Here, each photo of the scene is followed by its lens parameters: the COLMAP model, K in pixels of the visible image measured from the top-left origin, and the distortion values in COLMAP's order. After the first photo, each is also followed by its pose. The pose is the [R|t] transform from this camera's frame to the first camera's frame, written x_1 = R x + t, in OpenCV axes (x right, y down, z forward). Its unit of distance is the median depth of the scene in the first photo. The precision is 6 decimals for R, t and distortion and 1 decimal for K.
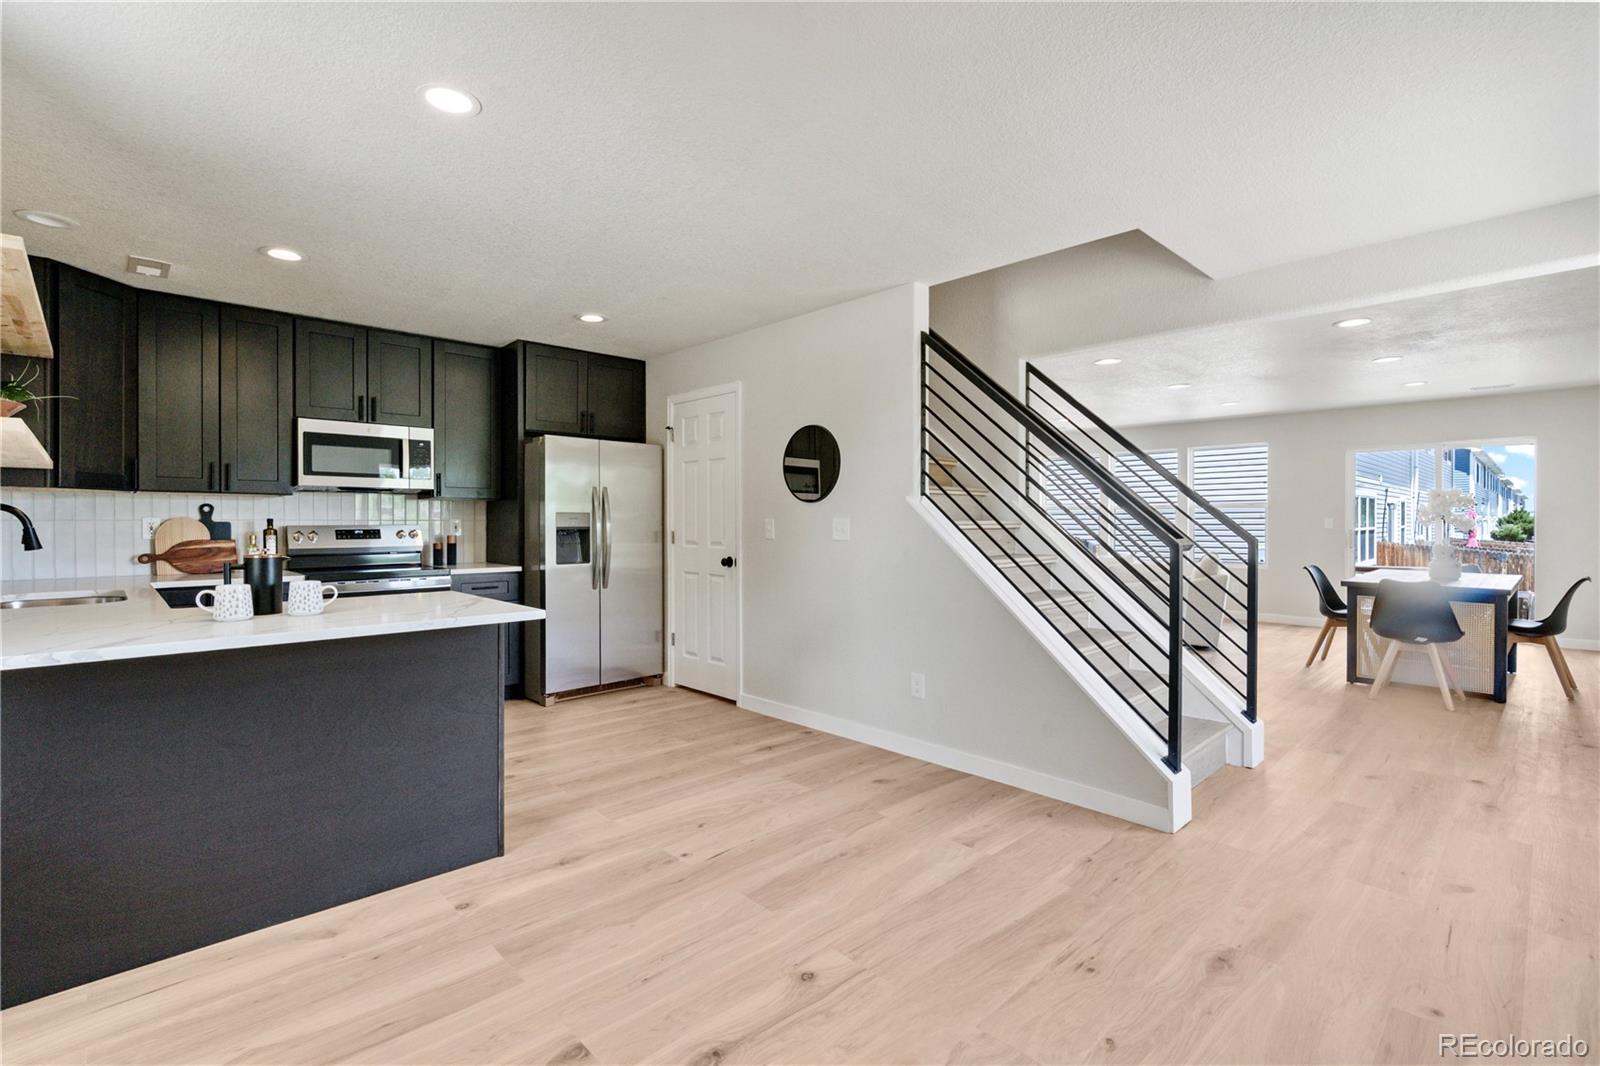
lens RADIAL K [[723.3, 0, 800.0], [0, 723.3, 533.0], [0, 0, 1]] dist [-0.004425, 0.000653]
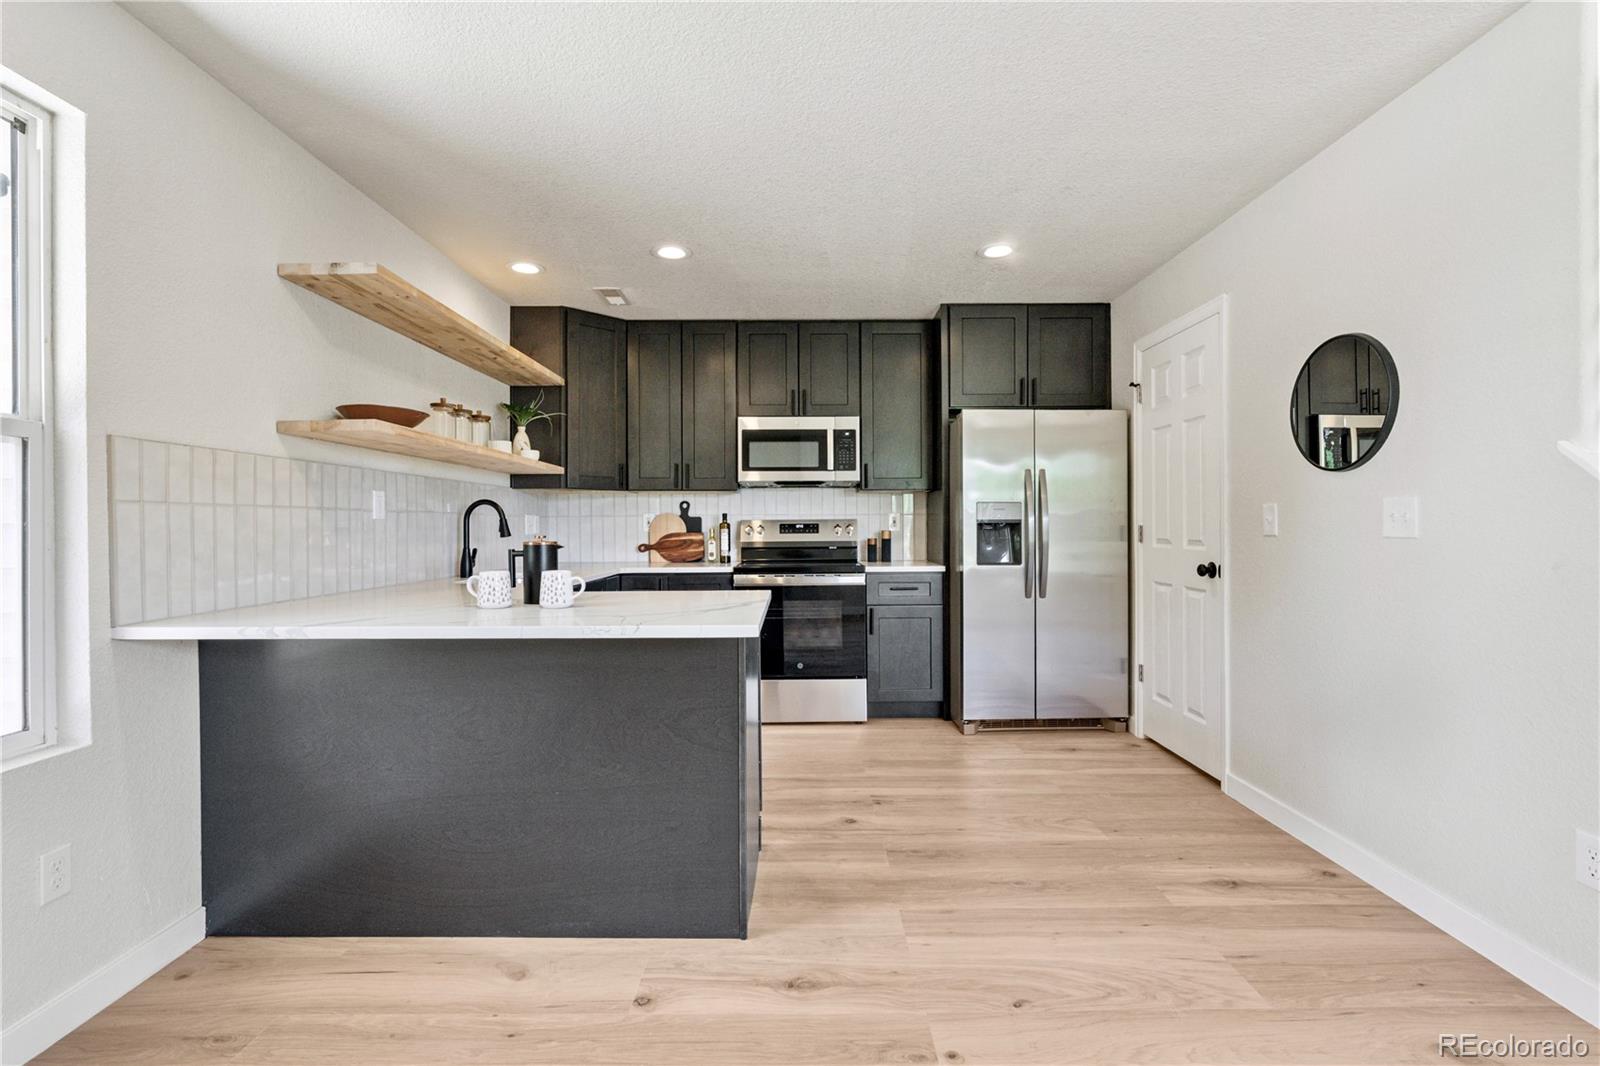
lens RADIAL K [[723.3, 0, 800.0], [0, 723.3, 533.0], [0, 0, 1]] dist [-0.004425, 0.000653]
pose [[0.725410, 0.004062, -0.688305, 0.094212], [-0.005413, 0.999985, 0.000197, 0.008429], [0.688296, 0.003583, 0.725421, 0.285451]]
